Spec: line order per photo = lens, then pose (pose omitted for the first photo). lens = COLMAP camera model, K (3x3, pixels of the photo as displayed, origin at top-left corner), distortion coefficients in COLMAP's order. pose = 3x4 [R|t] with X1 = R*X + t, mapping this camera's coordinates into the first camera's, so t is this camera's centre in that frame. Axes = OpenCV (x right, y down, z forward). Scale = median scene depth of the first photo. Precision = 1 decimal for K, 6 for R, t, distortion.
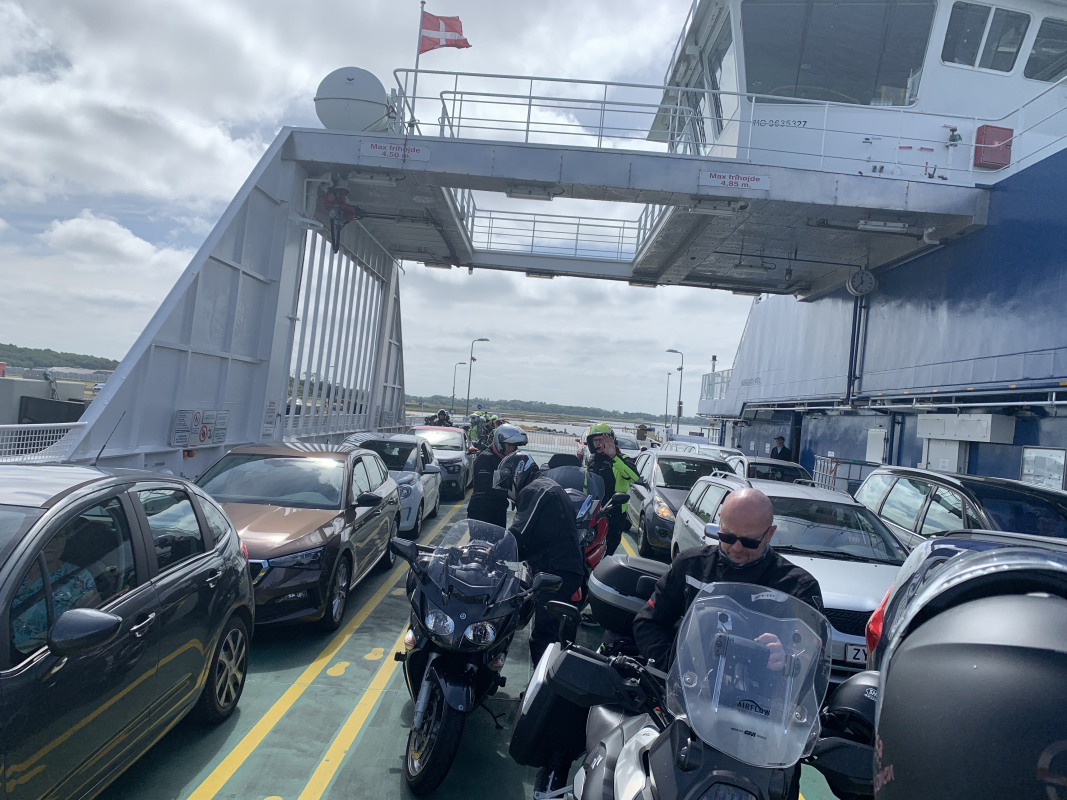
lens RADIAL K [[788.5, 0, 533.5], [0, 788.5, 400.0], [0, 0, 1]] dist [-0.004032, -0.007713]
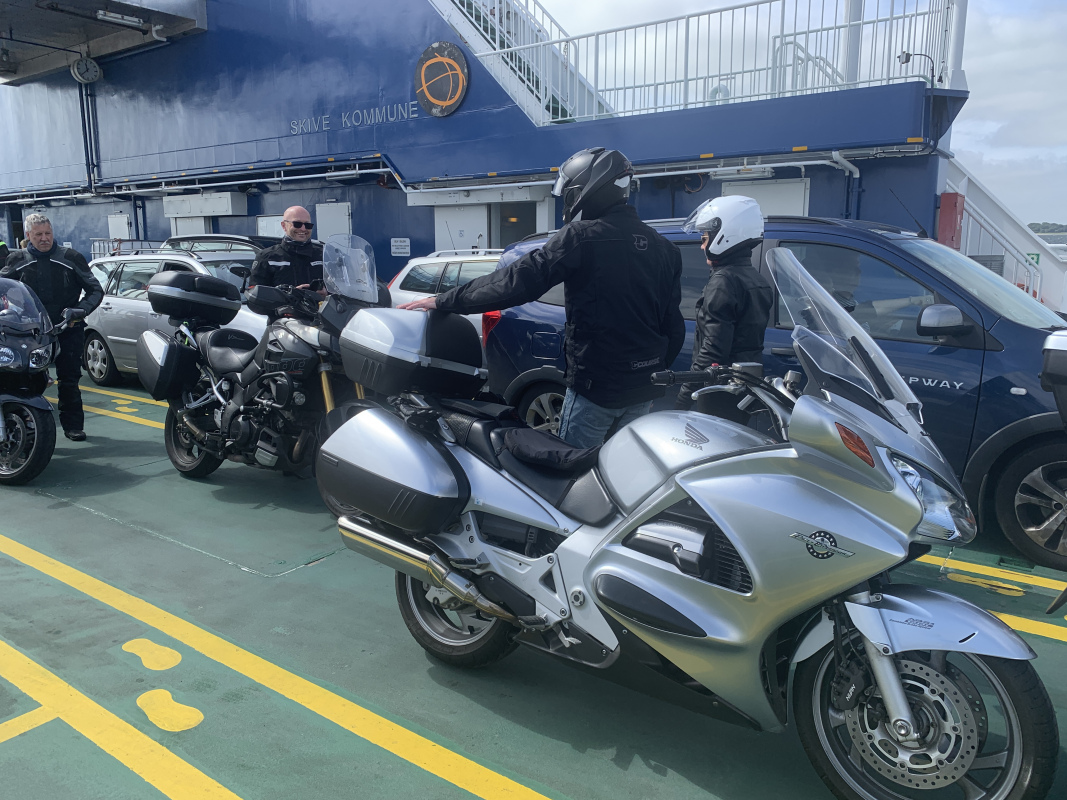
lens RADIAL K [[788.5, 0, 533.5], [0, 788.5, 400.0], [0, 0, 1]] dist [-0.004032, -0.007713]
pose [[0.557528, -0.248532, 0.792082, -0.196294], [0.041615, 0.961302, 0.272336, 0.012821], [-0.829114, -0.118873, 0.546296, -0.115369]]
